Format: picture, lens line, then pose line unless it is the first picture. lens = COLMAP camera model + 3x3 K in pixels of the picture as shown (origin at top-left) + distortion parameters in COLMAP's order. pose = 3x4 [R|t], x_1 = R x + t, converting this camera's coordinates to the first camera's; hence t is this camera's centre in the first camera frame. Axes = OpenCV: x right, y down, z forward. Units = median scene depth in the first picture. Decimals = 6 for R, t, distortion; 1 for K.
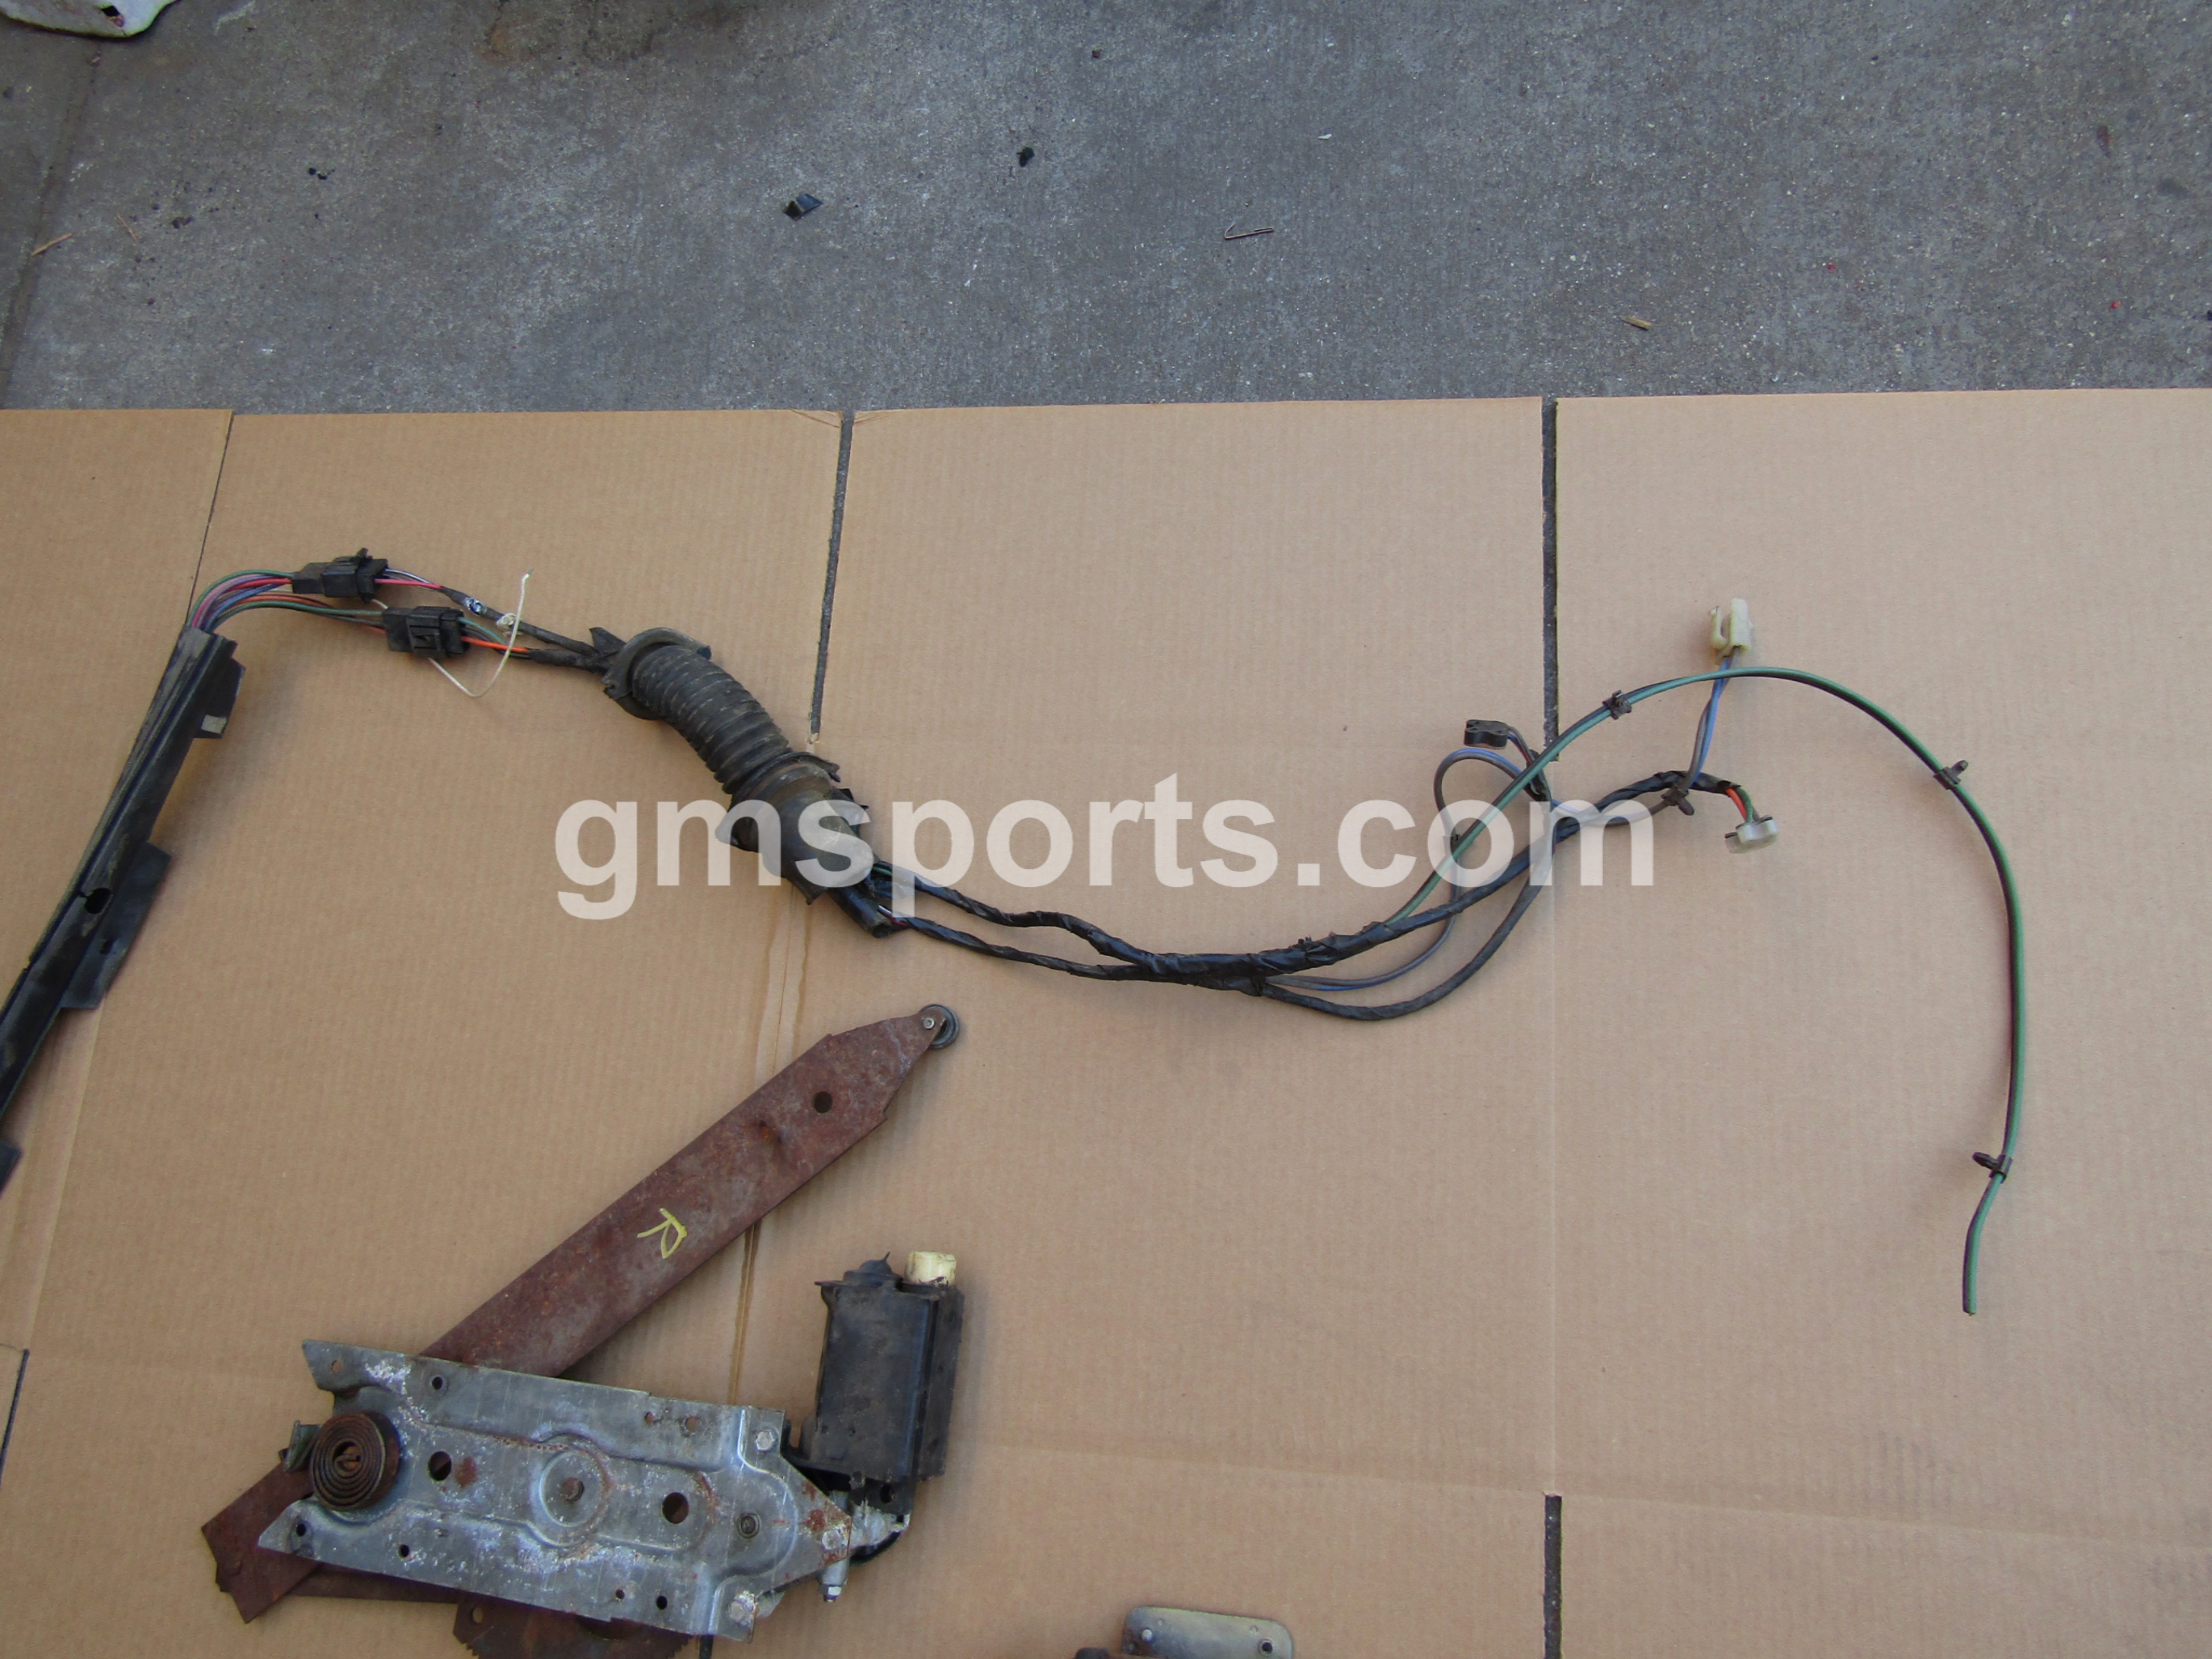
lens RADIAL K [[1496.3, 0, 1097.6], [0, 1496.3, 866.8], [0, 0, 1]] dist [-0.007572, -0.000497]
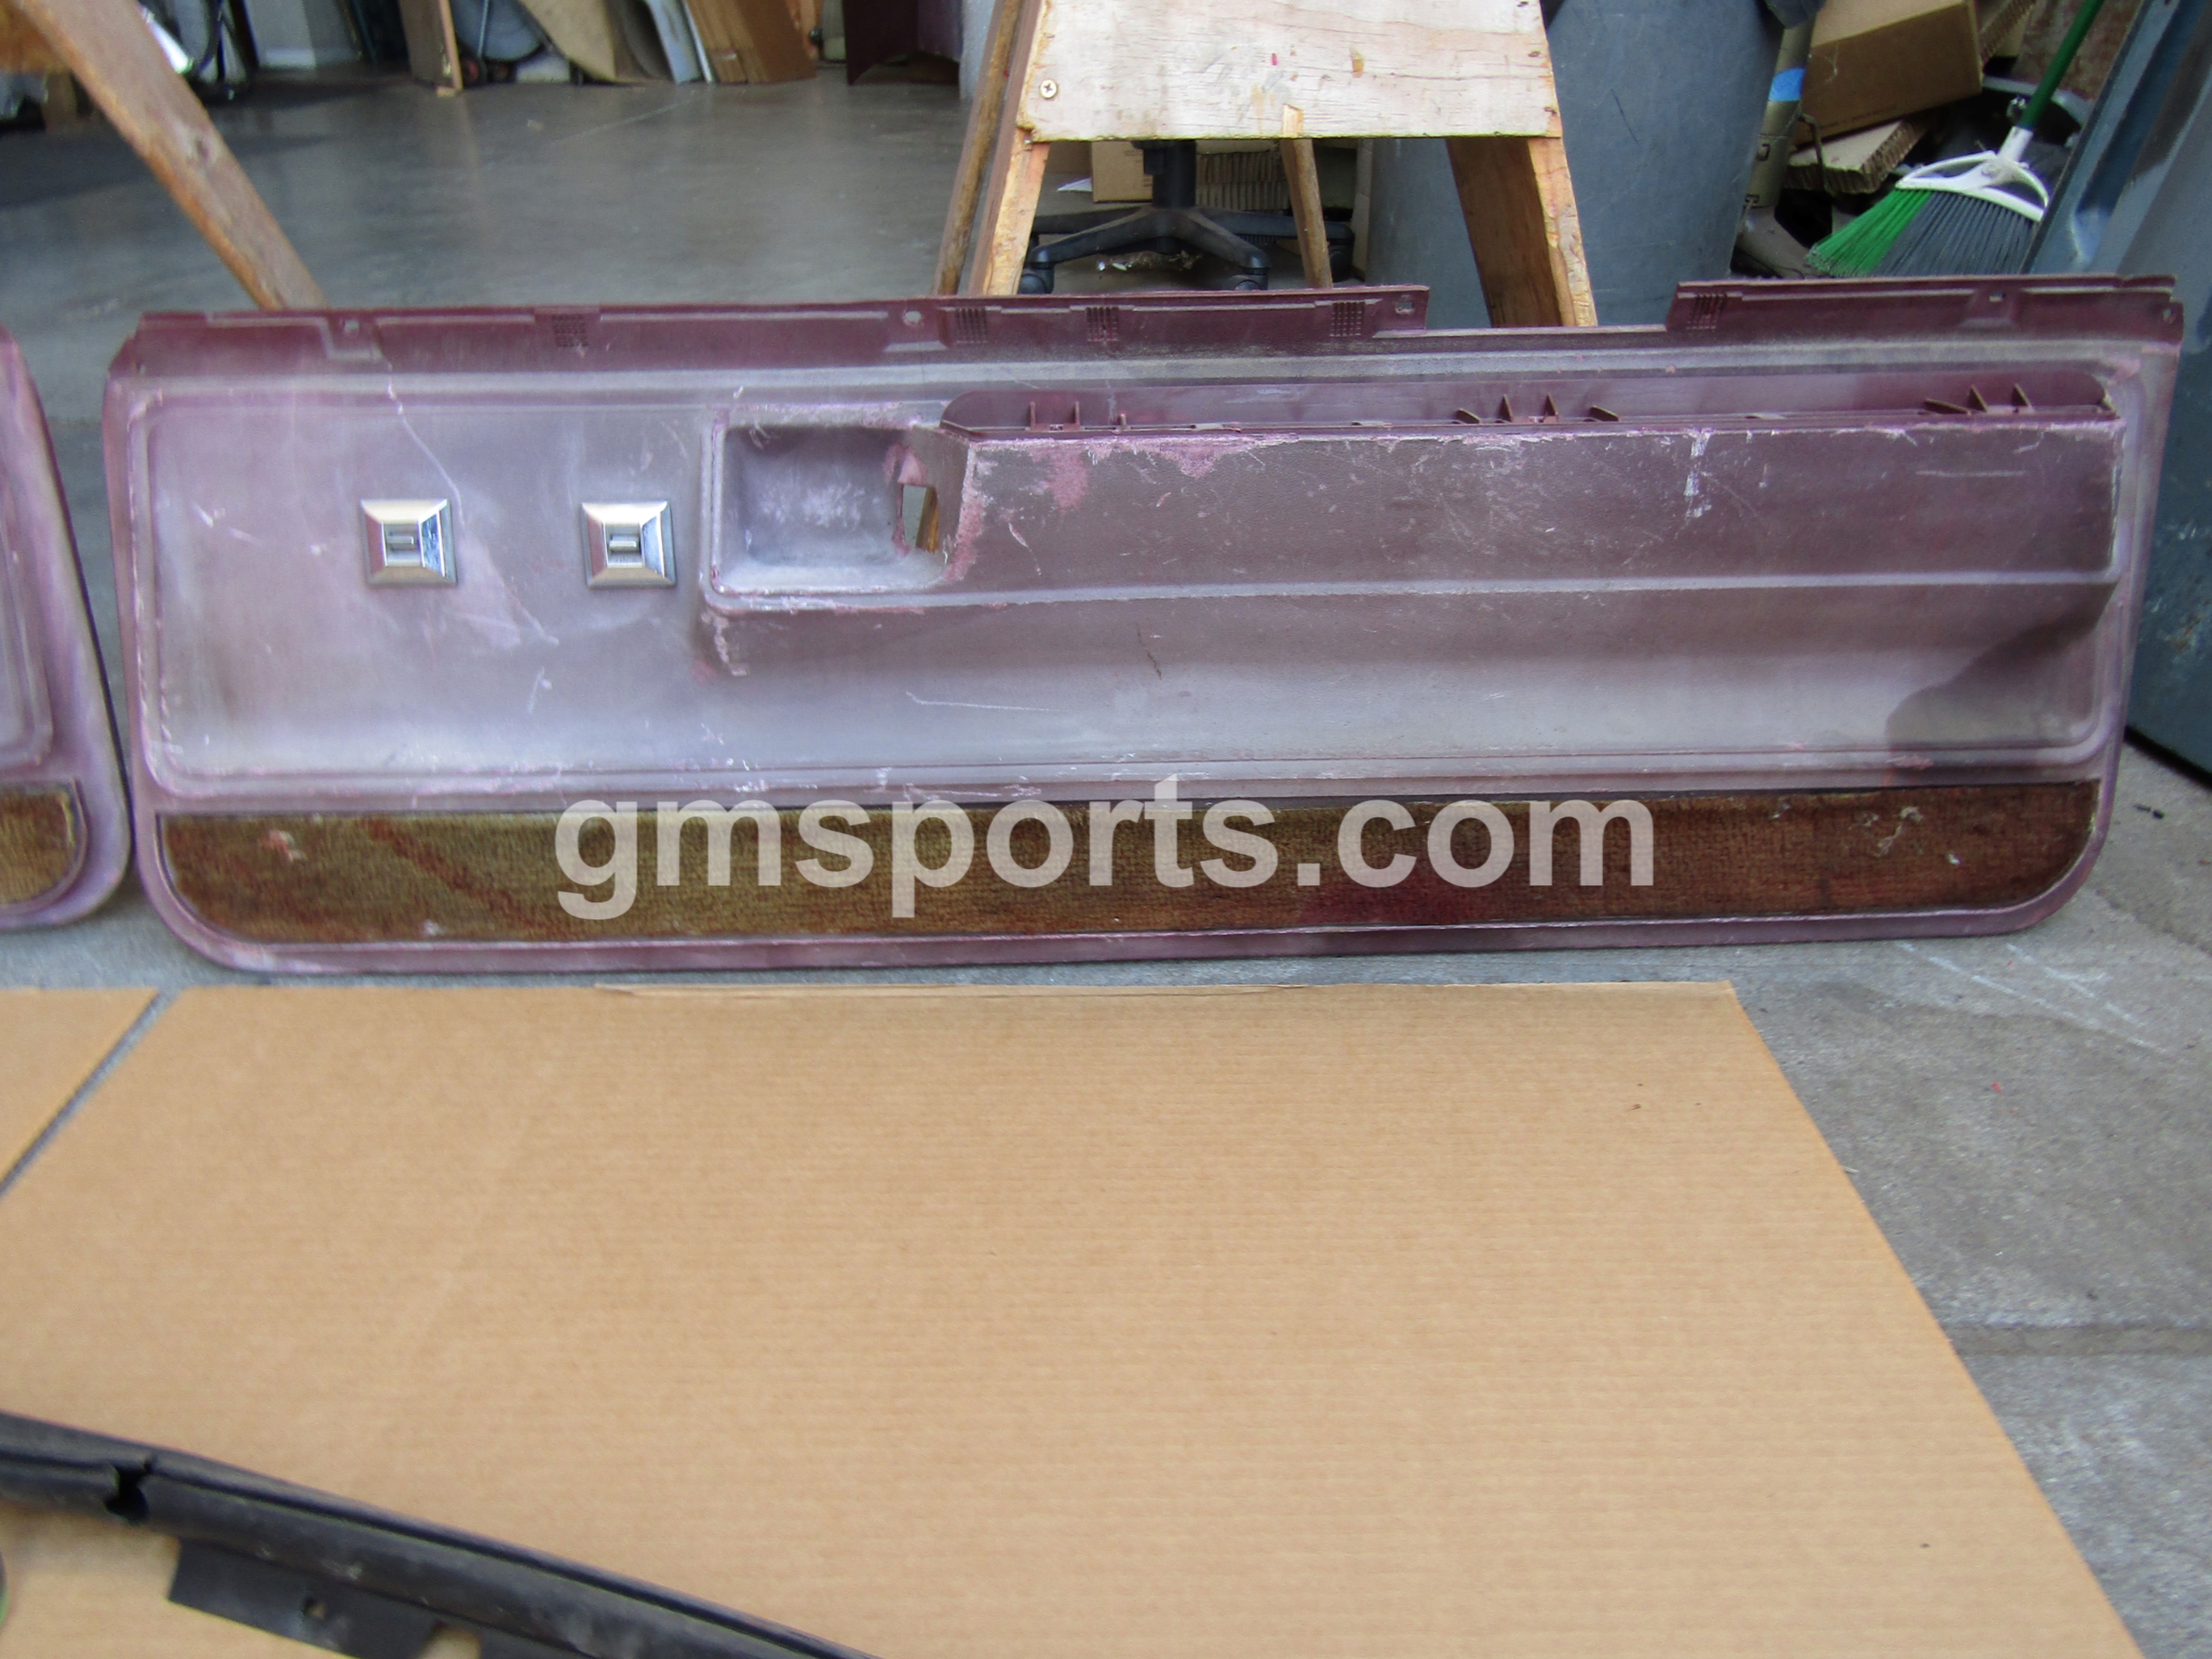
lens RADIAL K [[1572.5, 0, 1118.5], [0, 1572.5, 829.1], [0, 0, 1]] dist [-0.005131, -0.001225]
pose [[0.078759, 0.585909, -0.806541, -0.495789], [-0.970308, 0.230653, 0.072807, -0.108175], [0.228690, 0.776859, 0.586678, 0.526784]]
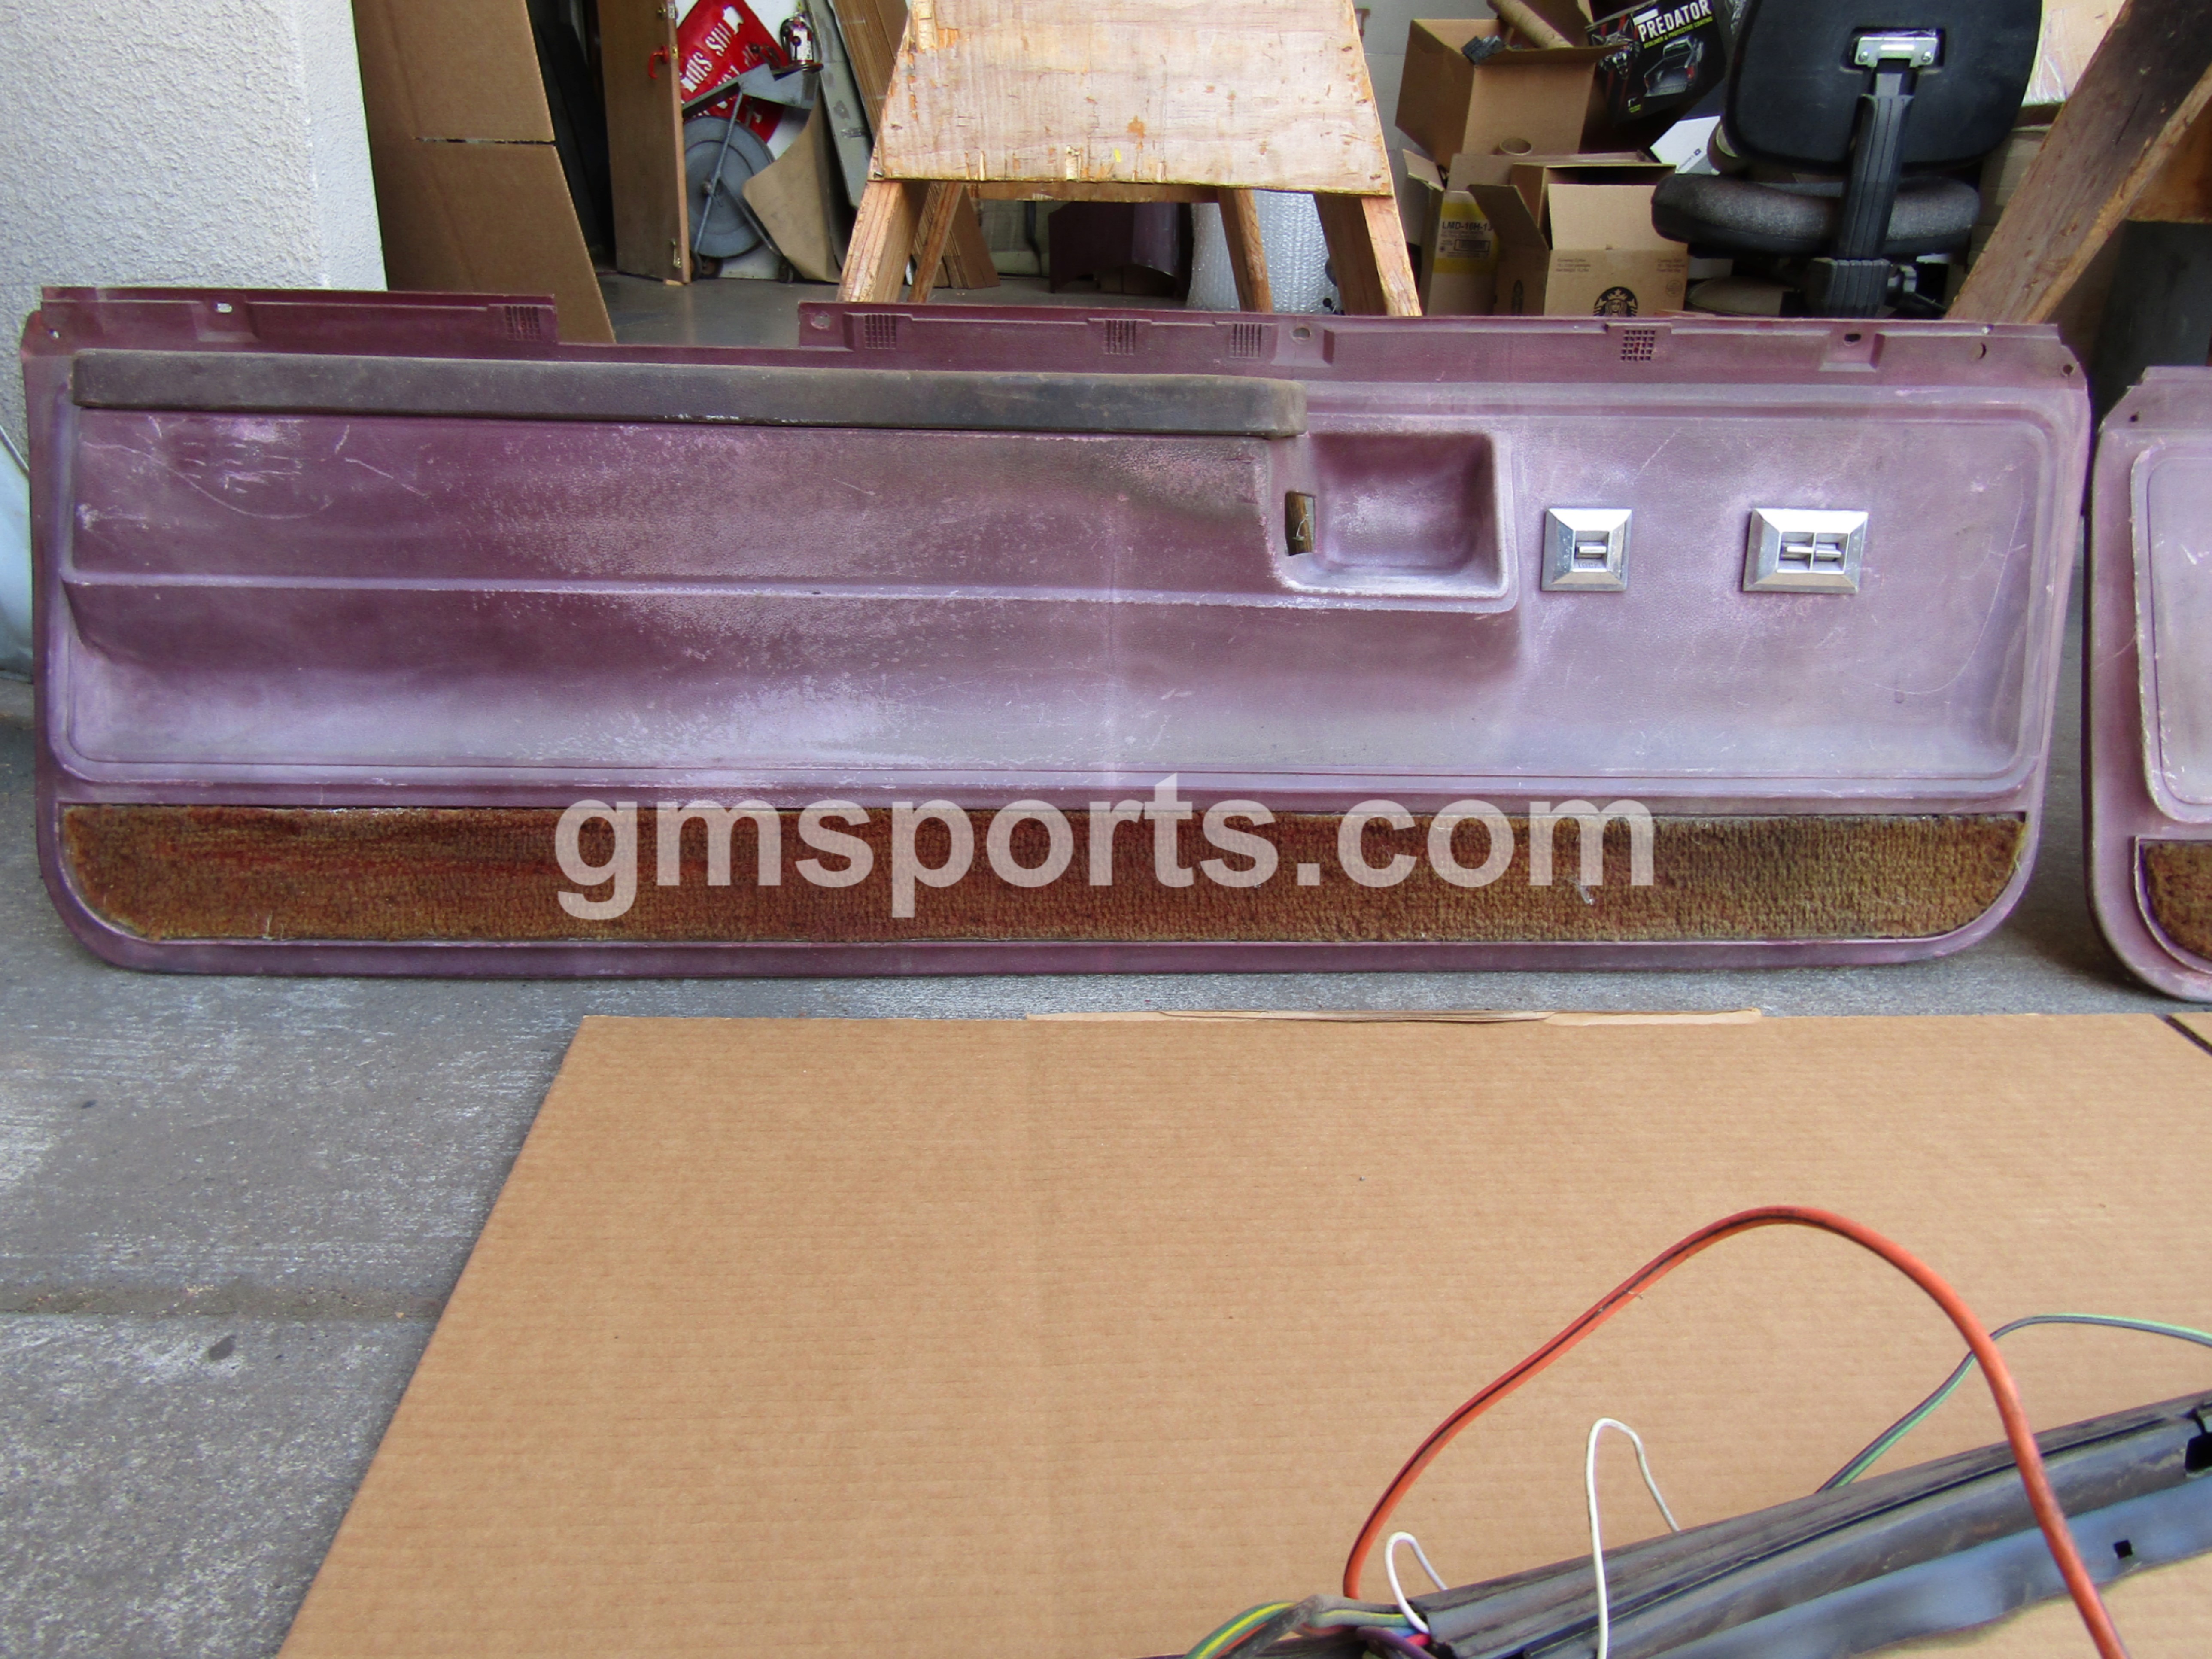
lens RADIAL K [[1579.9, 0, 1126.1], [0, 1579.9, 837.0], [0, 0, 1]] dist [-0.003904, -0.000762]
pose [[0.126829, 0.482138, -0.866866, -0.551024], [-0.974851, 0.222033, -0.019136, 1.227379], [0.183247, 0.847493, 0.498173, 0.330475]]
